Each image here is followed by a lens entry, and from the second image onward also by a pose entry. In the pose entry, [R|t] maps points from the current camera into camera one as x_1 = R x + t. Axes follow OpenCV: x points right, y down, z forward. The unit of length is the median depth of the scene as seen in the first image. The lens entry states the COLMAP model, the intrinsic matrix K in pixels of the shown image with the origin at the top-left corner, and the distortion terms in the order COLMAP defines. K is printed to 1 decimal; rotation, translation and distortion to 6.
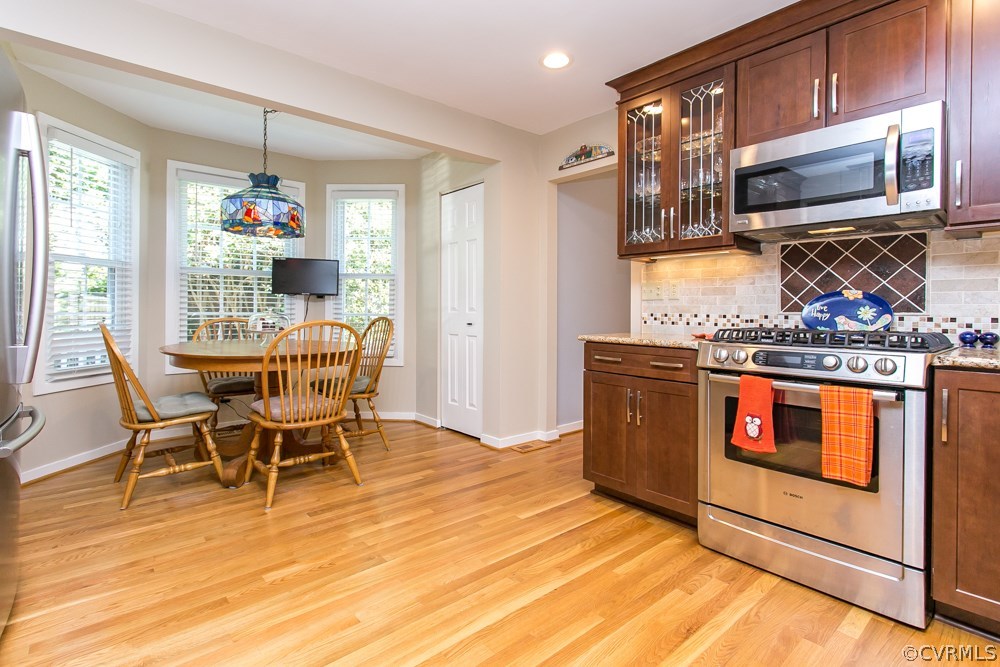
lens RADIAL K [[492.8, 0, 501.4], [0, 492.8, 311.2], [0, 0, 1]] dist [0.000178, 0.000184]
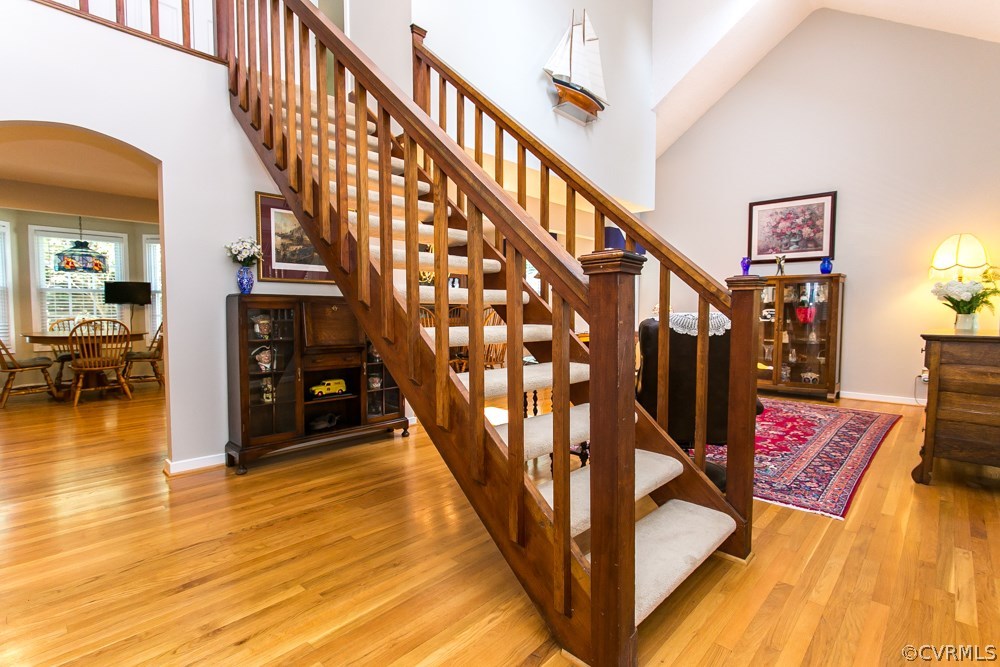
lens RADIAL K [[486.0, 0, 500.6], [0, 486.0, 334.5], [0, 0, 1]] dist [-0.001925, -0.000296]
pose [[0.994997, -0.010267, 0.099374, 0.785714], [0.005337, 0.998748, 0.049747, -0.005292], [-0.099761, -0.048967, 0.993806, -0.857013]]
